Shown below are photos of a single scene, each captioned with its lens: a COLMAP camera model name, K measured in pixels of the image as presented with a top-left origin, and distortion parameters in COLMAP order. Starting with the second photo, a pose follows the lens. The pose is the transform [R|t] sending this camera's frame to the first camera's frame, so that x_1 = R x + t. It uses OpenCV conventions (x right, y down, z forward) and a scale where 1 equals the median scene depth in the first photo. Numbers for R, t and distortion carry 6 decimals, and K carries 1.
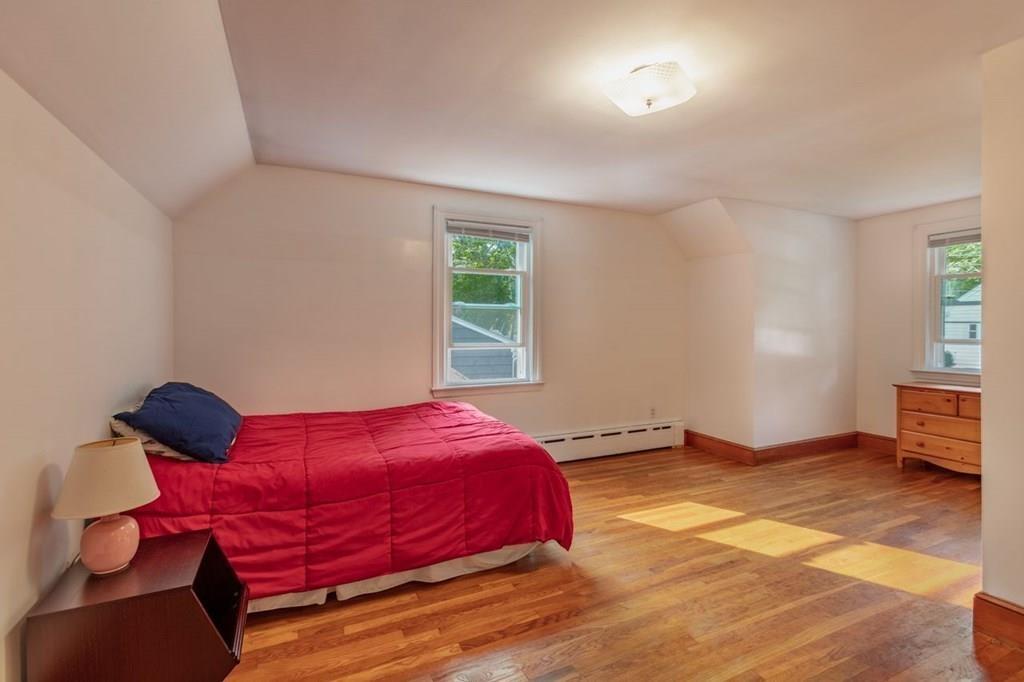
lens RADIAL K [[470.6, 0, 504.9], [0, 470.6, 333.0], [0, 0, 1]] dist [-0.001315, 0.000726]
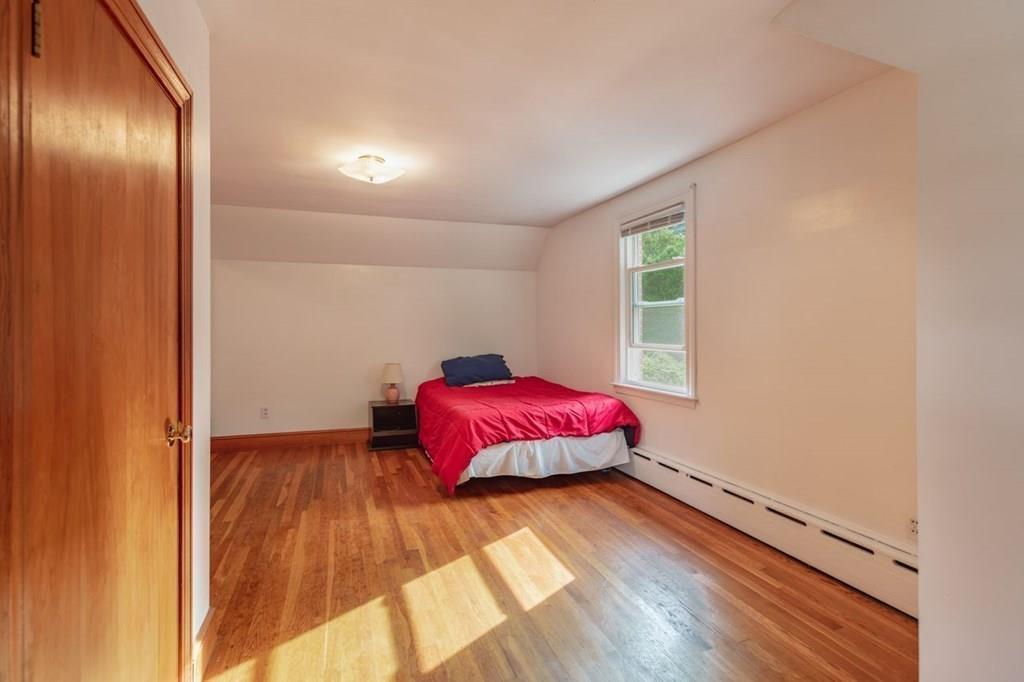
lens RADIAL K [[470.6, 0, 504.9], [0, 470.6, 333.0], [0, 0, 1]] dist [-0.001315, 0.000726]
pose [[-0.097706, 0.005340, -0.995201, 1.390859], [-0.001079, 0.999984, 0.005471, -0.008005], [0.995215, 0.001608, -0.097699, 1.233730]]
